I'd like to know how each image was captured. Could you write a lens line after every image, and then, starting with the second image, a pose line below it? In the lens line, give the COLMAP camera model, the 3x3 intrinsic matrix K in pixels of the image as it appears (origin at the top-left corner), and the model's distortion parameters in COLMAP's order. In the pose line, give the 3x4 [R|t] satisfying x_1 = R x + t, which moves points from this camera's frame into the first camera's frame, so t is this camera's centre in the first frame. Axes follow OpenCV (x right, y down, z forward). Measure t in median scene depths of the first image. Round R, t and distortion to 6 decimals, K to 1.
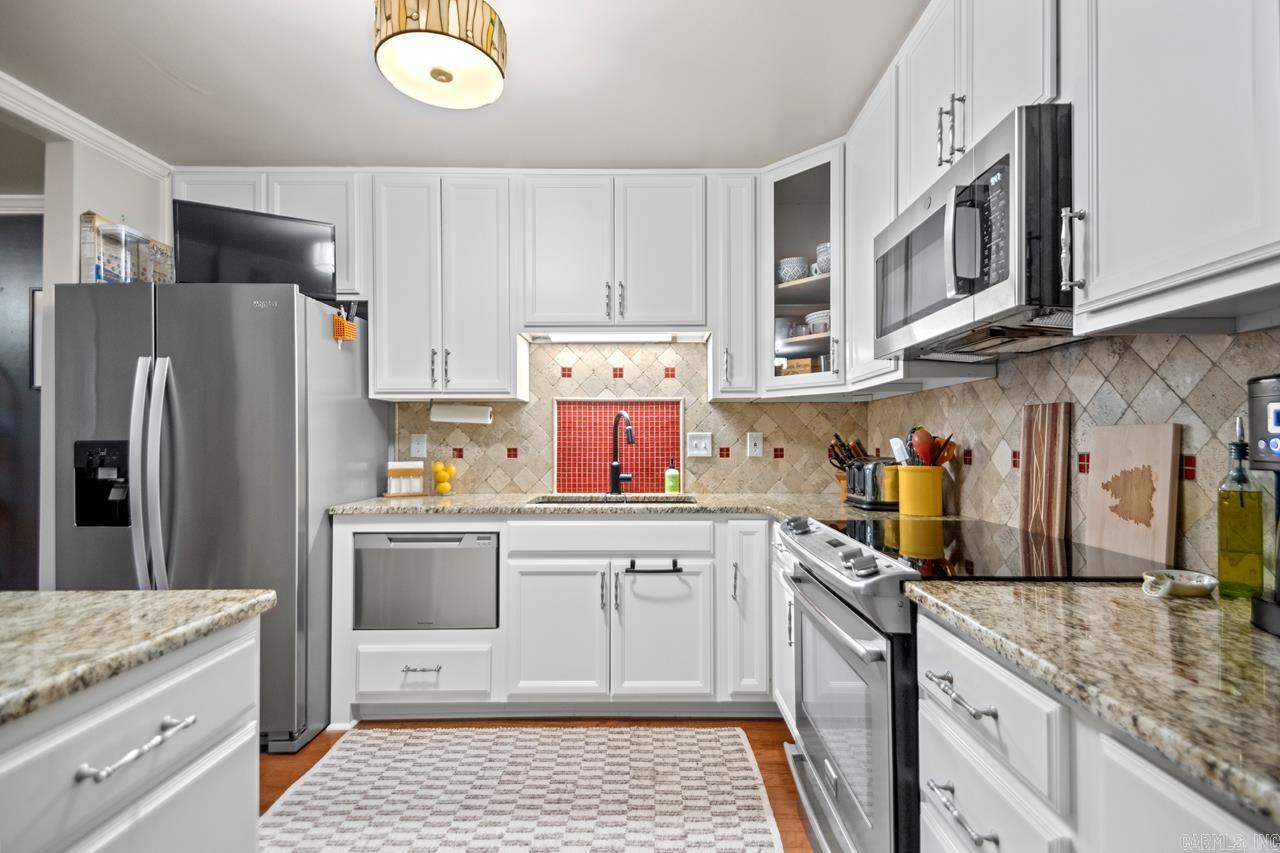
lens RADIAL K [[596.1, 0, 651.2], [0, 596.1, 434.2], [0, 0, 1]] dist [0.035631, -0.000161]
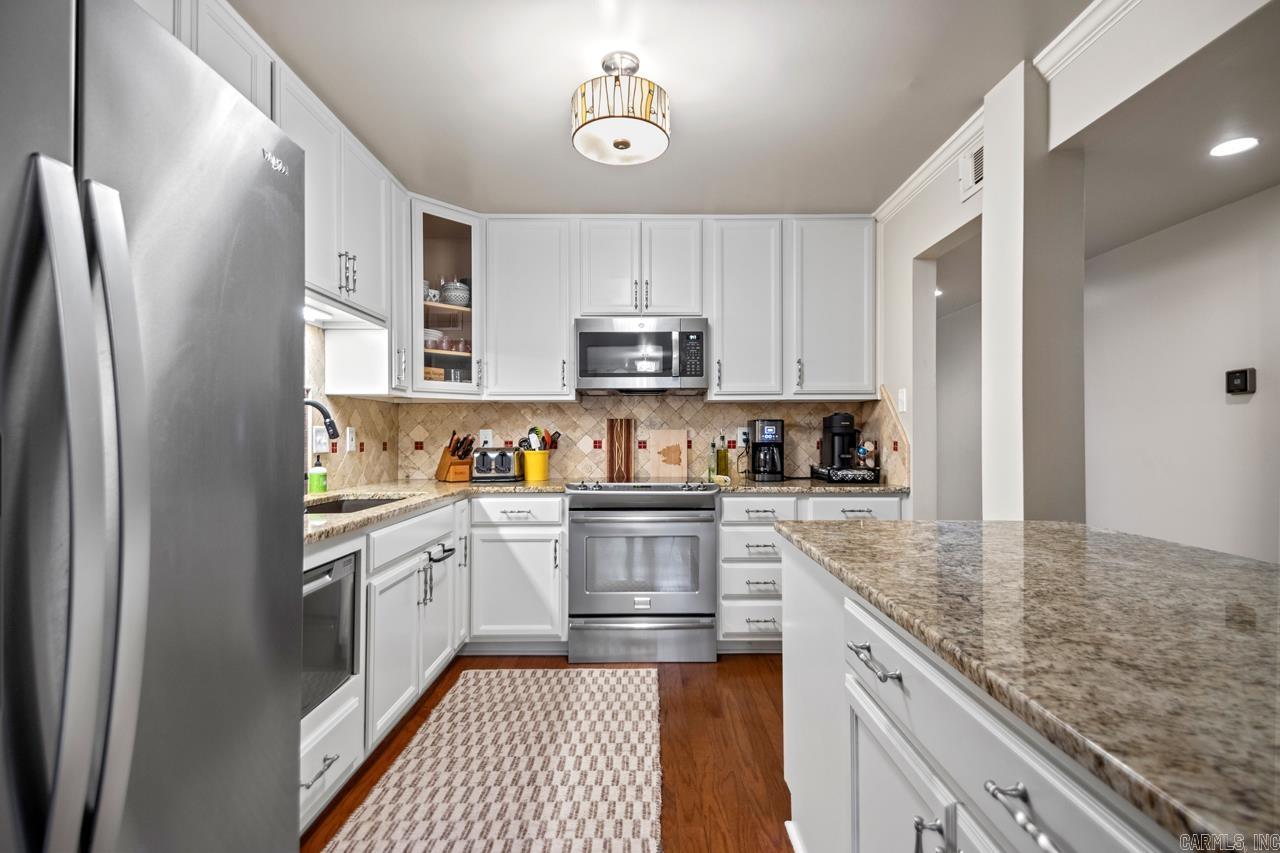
lens RADIAL K [[596.1, 0, 651.2], [0, 596.1, 434.2], [0, 0, 1]] dist [0.035631, -0.000161]
pose [[-0.018080, 0.004263, 0.999827, -1.236230], [-0.010244, 0.999938, -0.004449, 0.011729], [-0.999784, -0.010323, -0.018035, 0.740944]]
